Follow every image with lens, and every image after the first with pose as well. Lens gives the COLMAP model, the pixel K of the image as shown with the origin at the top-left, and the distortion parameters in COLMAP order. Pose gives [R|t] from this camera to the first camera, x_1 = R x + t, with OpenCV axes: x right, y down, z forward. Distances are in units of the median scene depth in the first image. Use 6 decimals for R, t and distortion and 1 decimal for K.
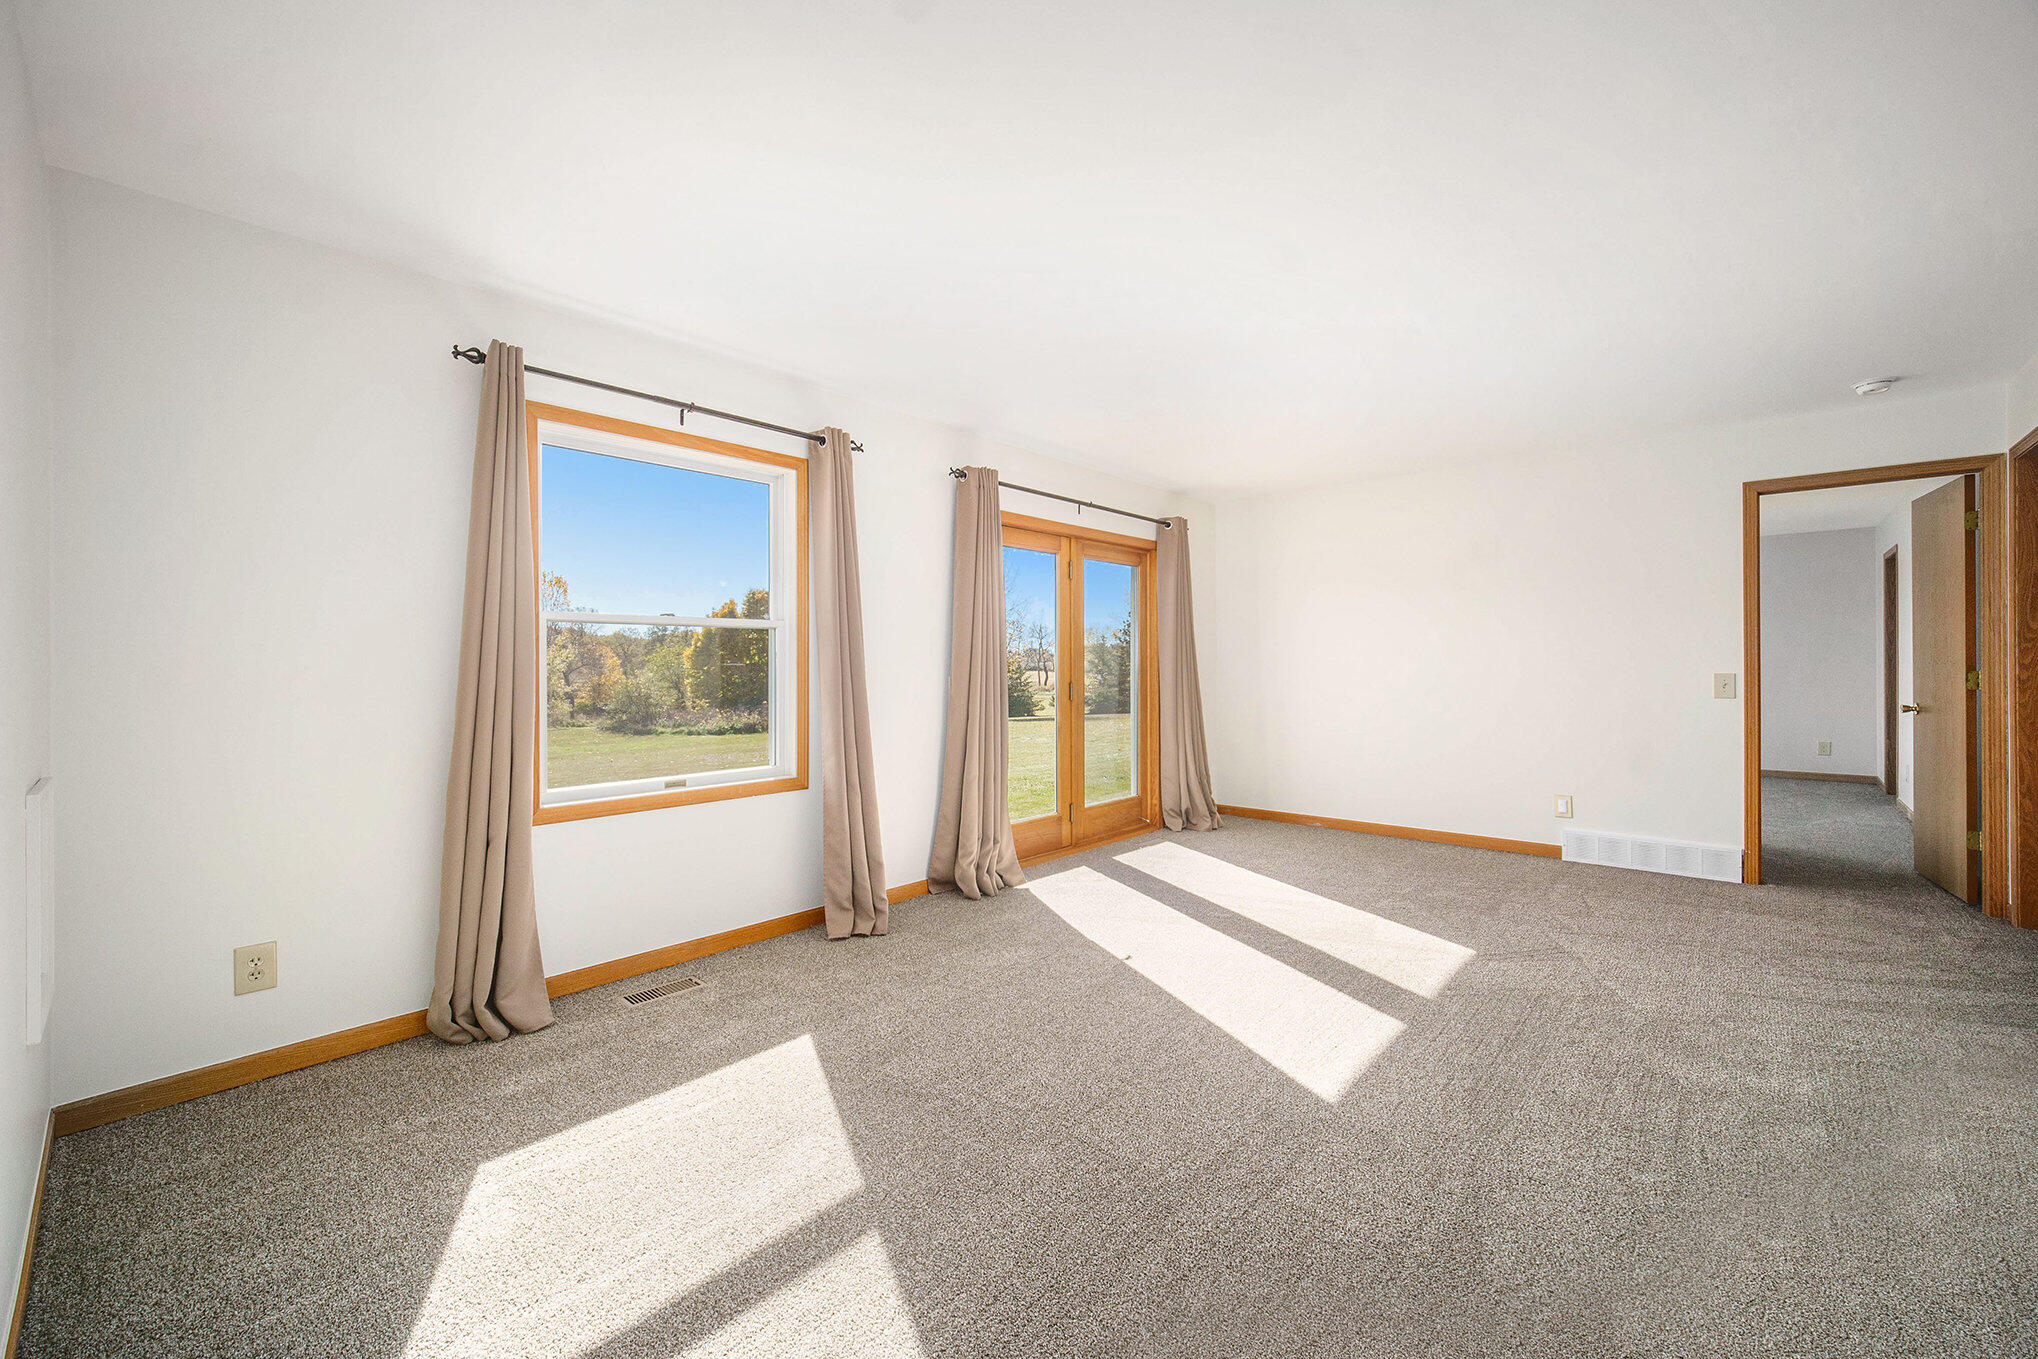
lens RADIAL K [[804.0, 0, 1023.0], [0, 804.0, 673.4], [0, 0, 1]] dist [-0.001704, -0.000088]
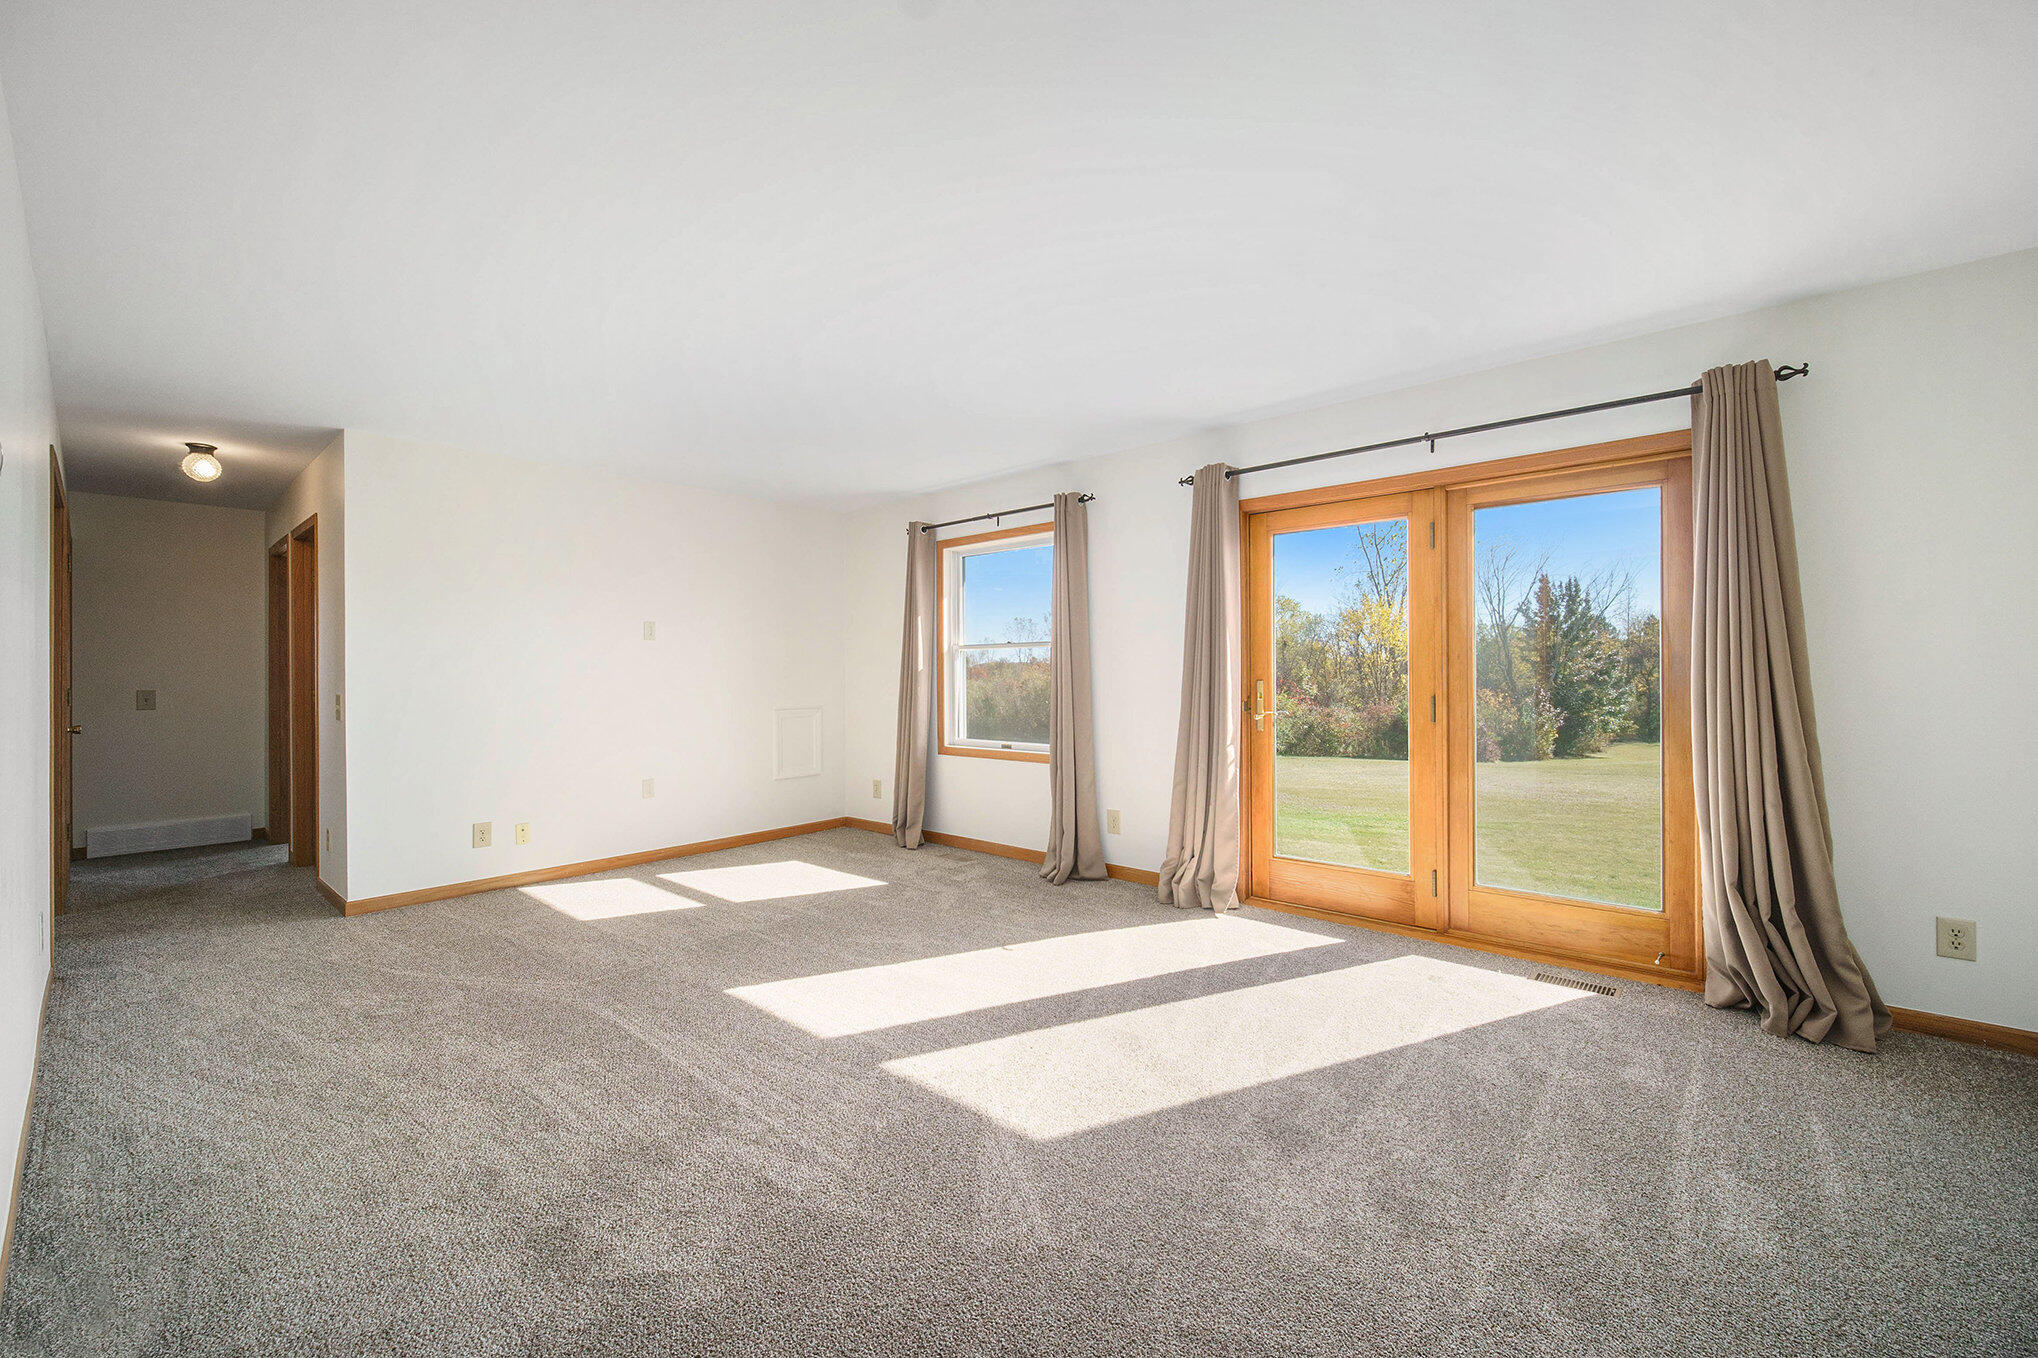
lens RADIAL K [[804.0, 0, 1006.9], [0, 804.0, 670.0], [0, 0, 1]] dist [-0.001704, -0.000088]
pose [[0.013767, -0.004224, -0.999896, 1.183031], [-0.001865, 0.999989, -0.004250, -0.009836], [0.999903, 0.001924, 0.013759, 0.974880]]
